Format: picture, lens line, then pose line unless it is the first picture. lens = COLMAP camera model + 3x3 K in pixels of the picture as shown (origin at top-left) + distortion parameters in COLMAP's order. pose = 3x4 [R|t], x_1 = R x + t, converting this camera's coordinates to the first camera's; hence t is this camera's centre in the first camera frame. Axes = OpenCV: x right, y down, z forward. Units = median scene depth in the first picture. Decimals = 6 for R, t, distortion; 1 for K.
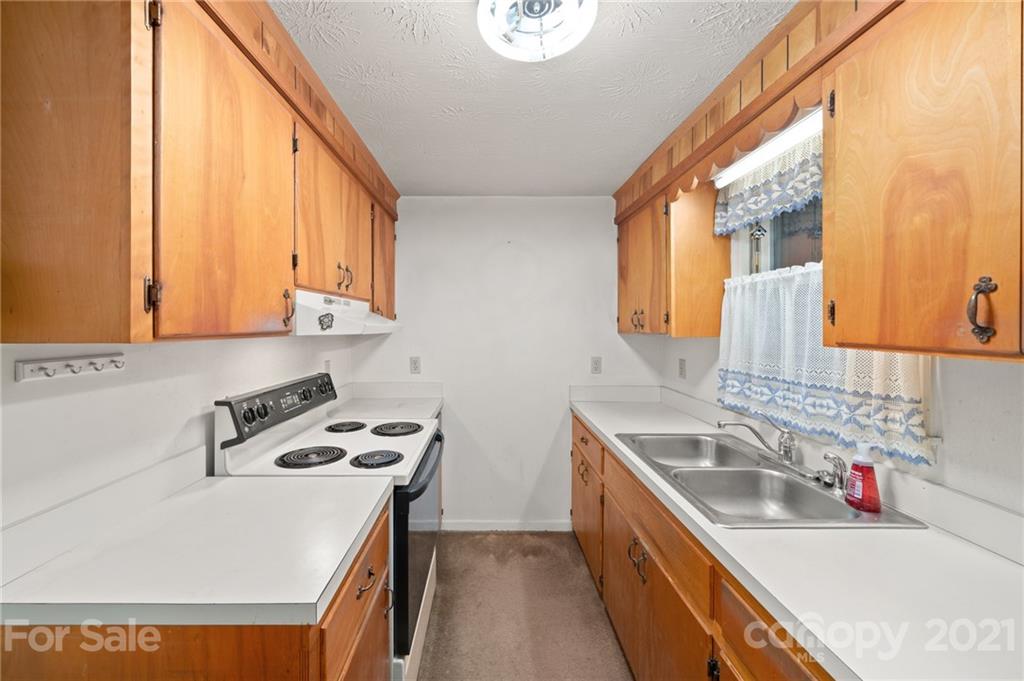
lens RADIAL K [[352.4, 0, 499.2], [0, 352.4, 324.9], [0, 0, 1]] dist [-0.002615, 0.000761]
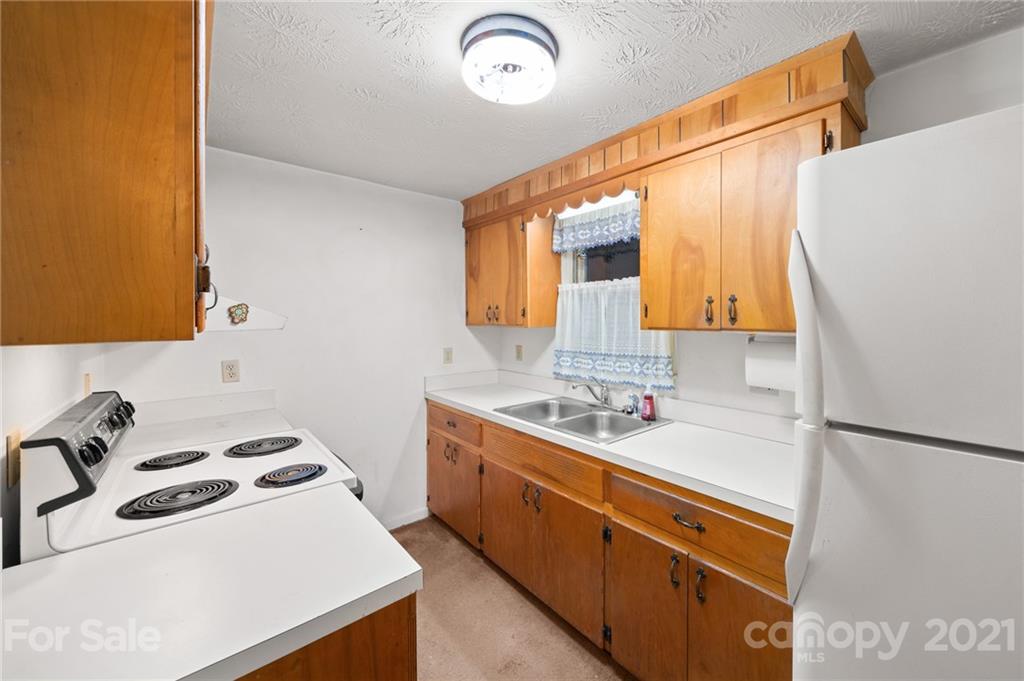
lens RADIAL K [[382.8, 0, 507.3], [0, 382.8, 317.7], [0, 0, 1]] dist [0.001007, 0.000000]
pose [[0.782237, -0.000404, 0.622980, -0.538398], [0.002766, 0.999992, -0.002825, 0.003201], [-0.622974, 0.003933, 0.782232, -0.054843]]
